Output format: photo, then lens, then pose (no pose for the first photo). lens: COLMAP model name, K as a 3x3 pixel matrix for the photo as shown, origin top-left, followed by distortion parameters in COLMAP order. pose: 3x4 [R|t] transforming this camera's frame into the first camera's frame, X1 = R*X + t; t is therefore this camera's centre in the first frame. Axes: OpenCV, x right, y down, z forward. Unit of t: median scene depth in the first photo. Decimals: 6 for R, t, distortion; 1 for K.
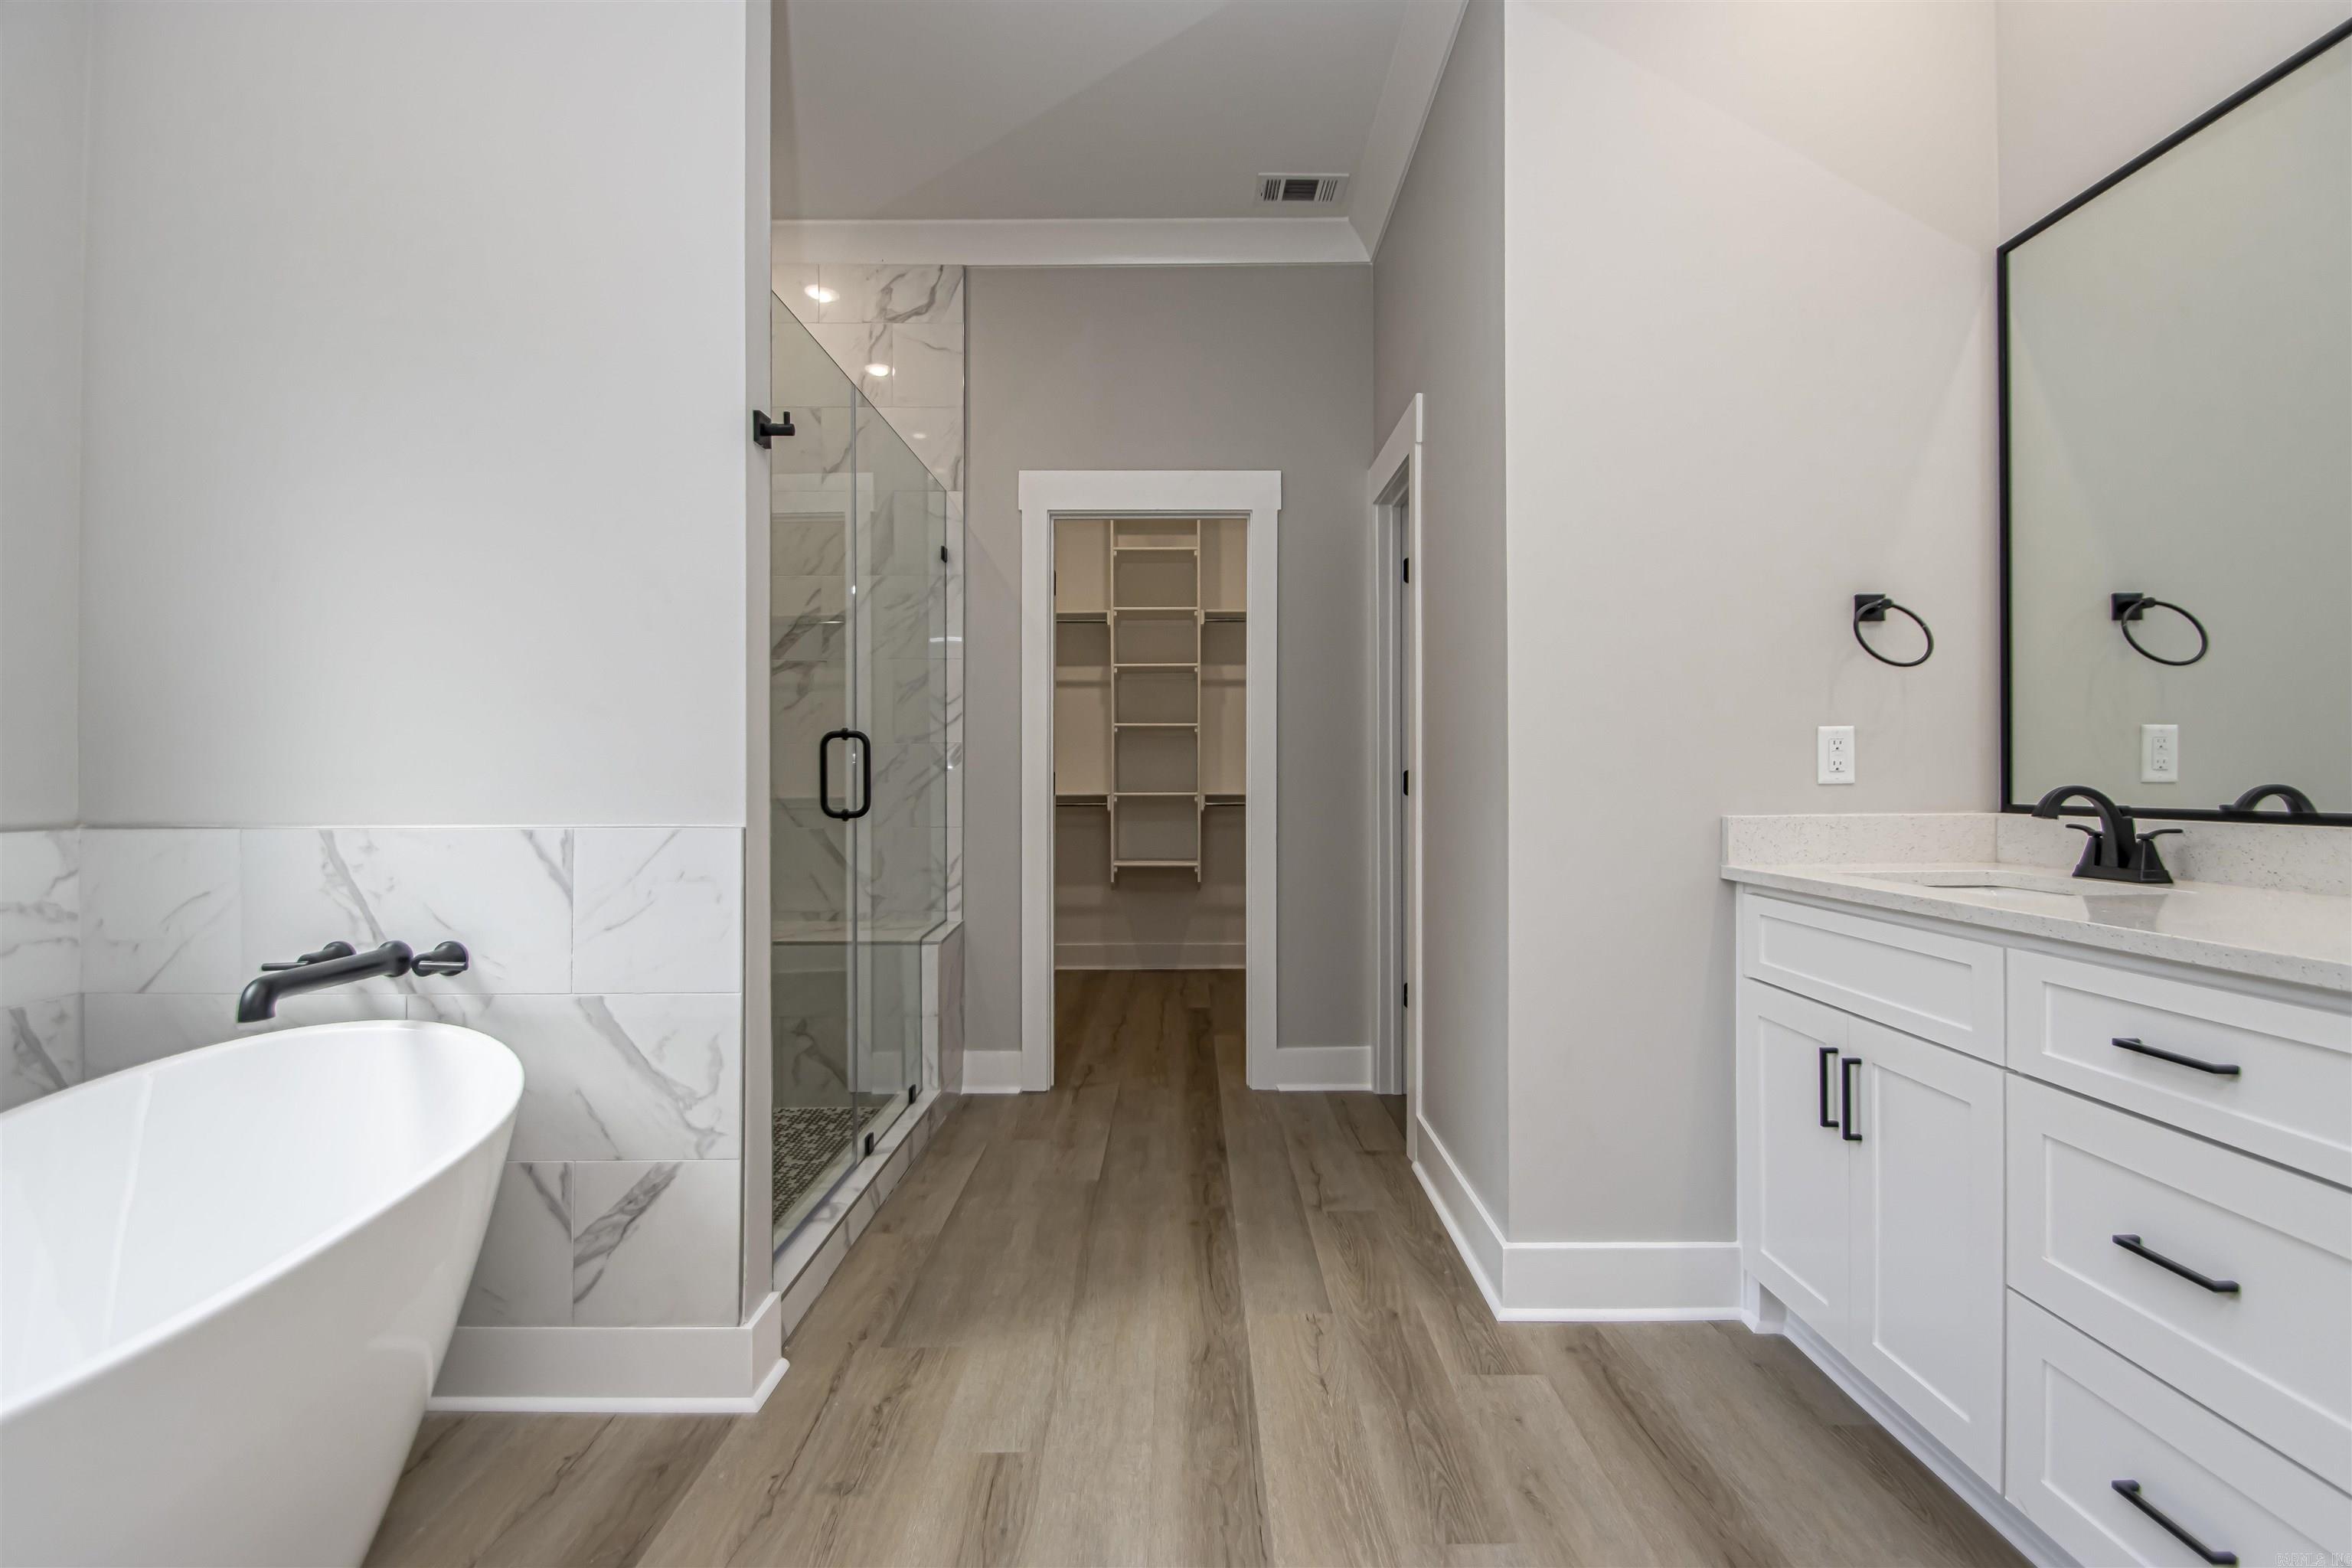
lens RADIAL K [[1078.0, 0, 1193.5], [0, 1078.0, 772.1], [0, 0, 1]] dist [0.021600, -0.020090]
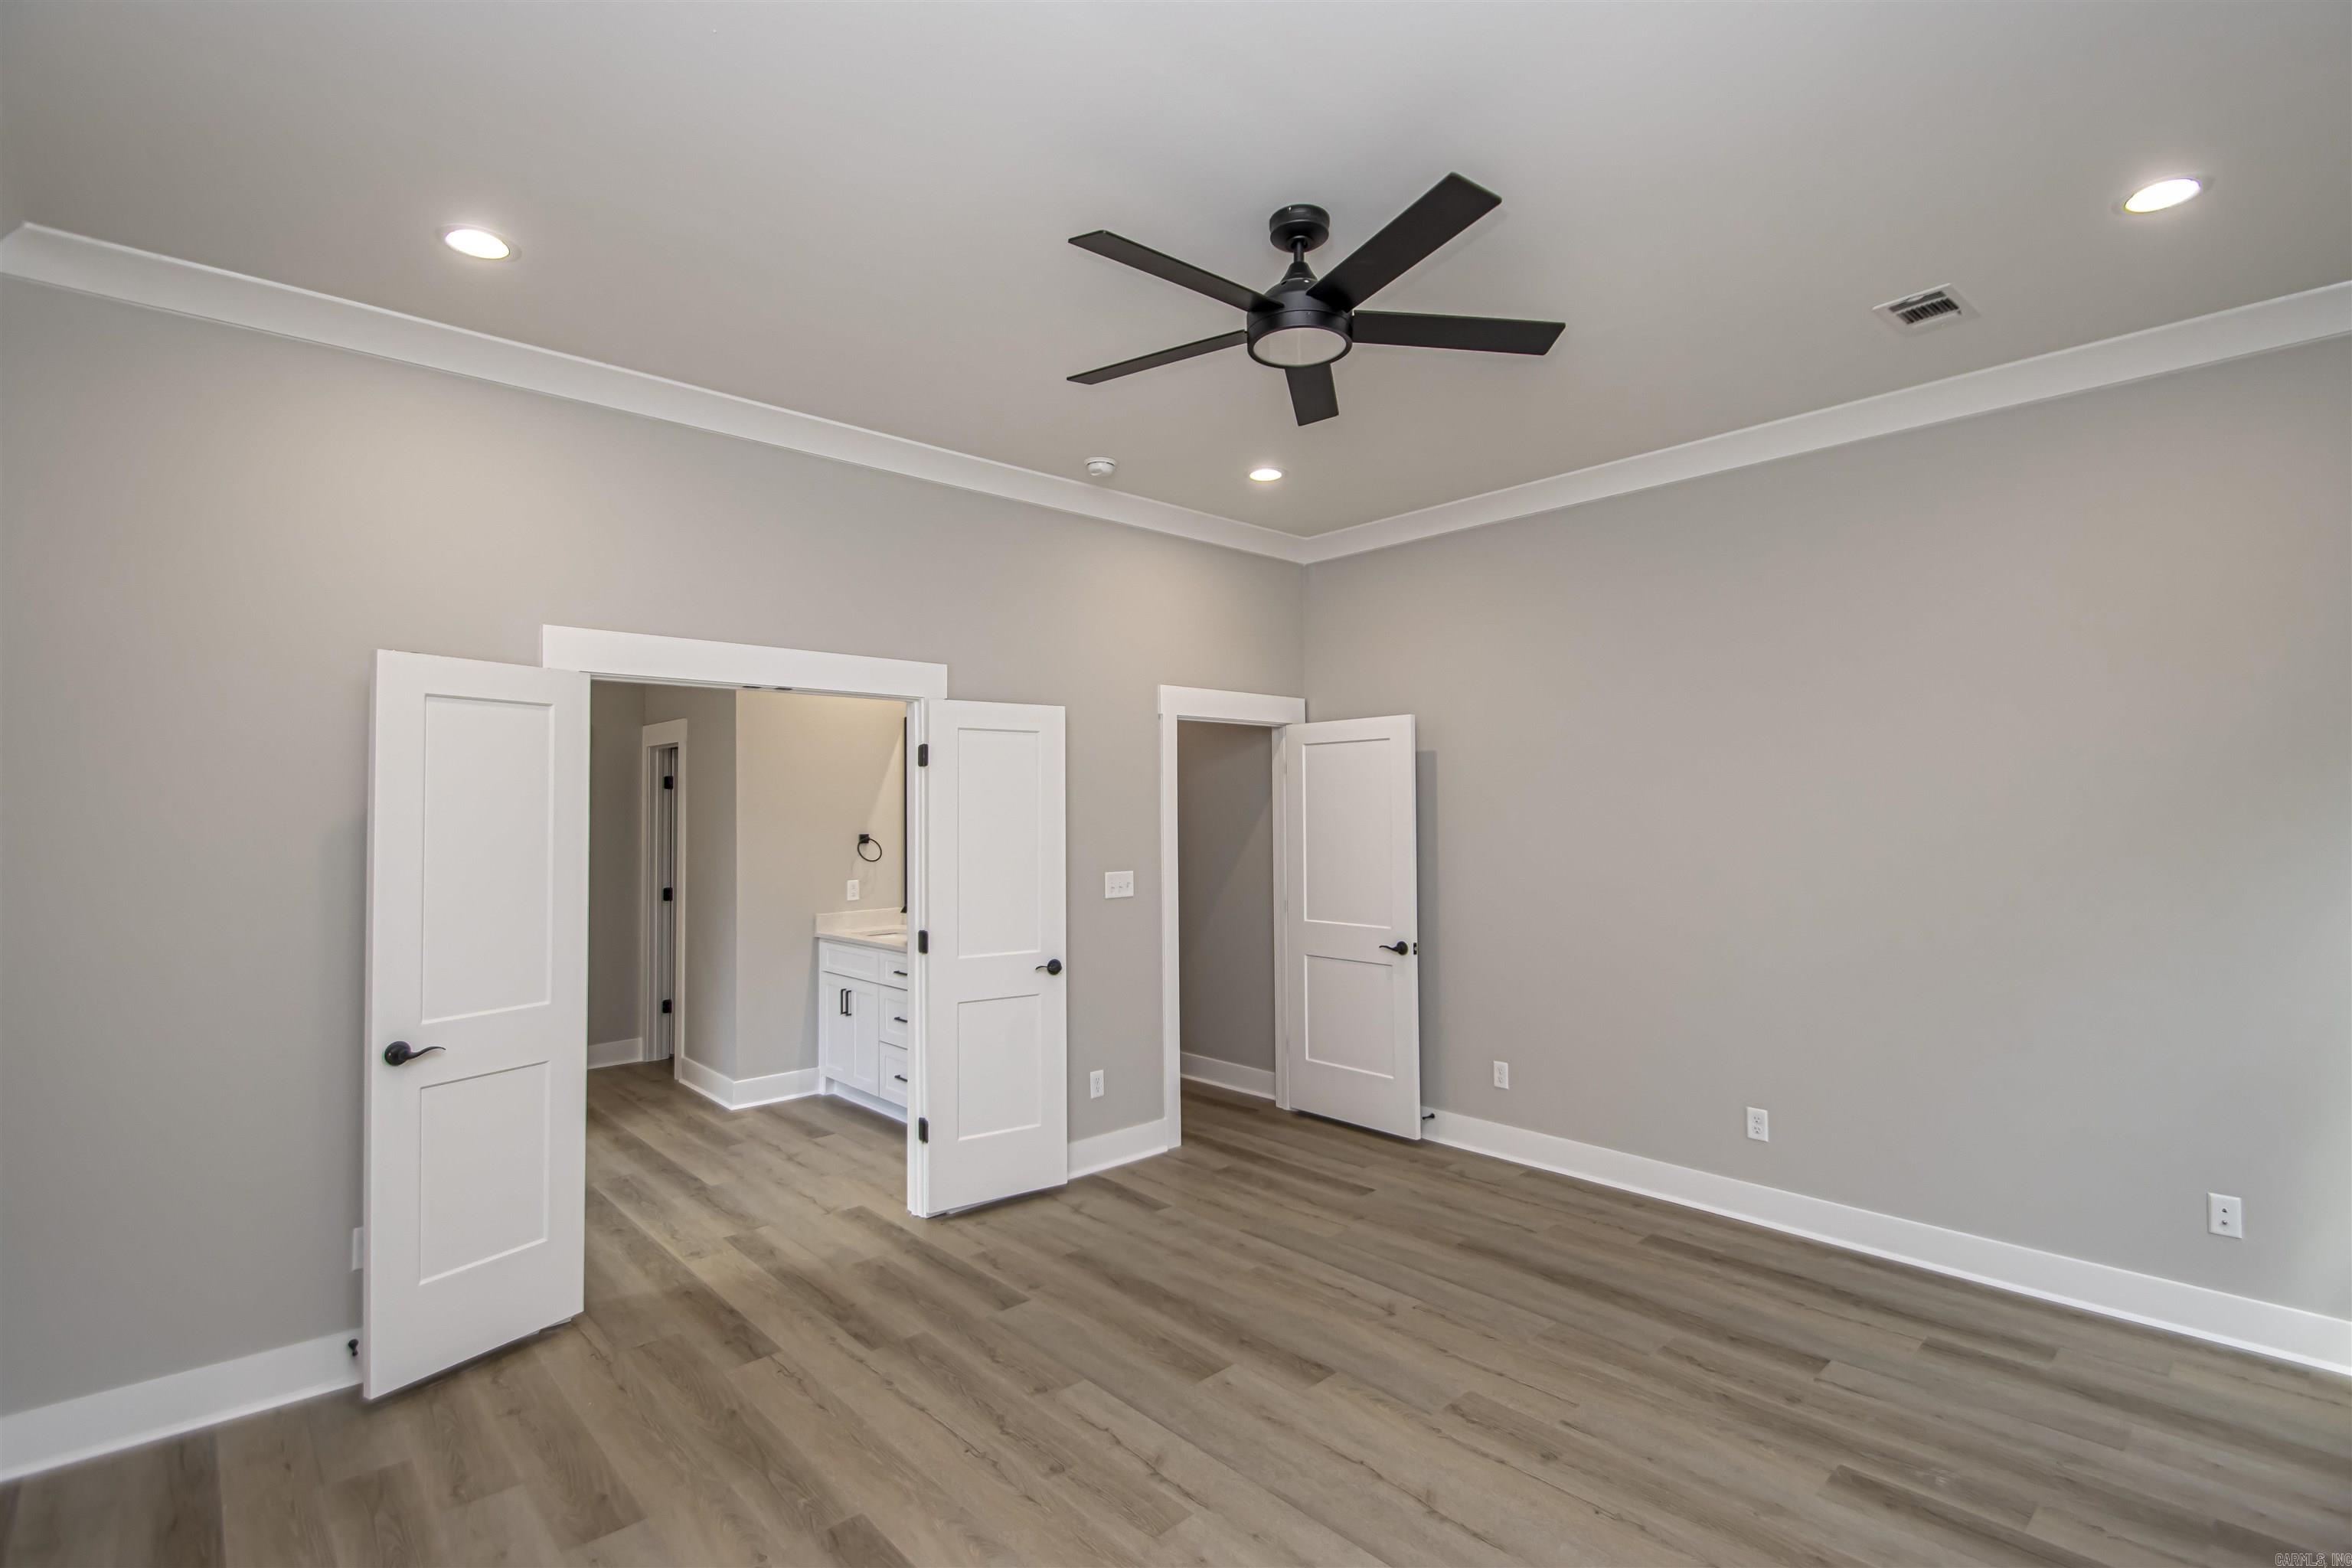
lens RADIAL K [[1111.4, 0, 1185.5], [0, 1111.4, 805.7], [0, 0, 1]] dist [0.019616, -0.022238]
pose [[0.745342, 0.002933, 0.666676, -0.711776], [-0.001454, 0.999995, -0.002774, -0.232650], [-0.666681, 0.001098, 0.745342, -1.775949]]
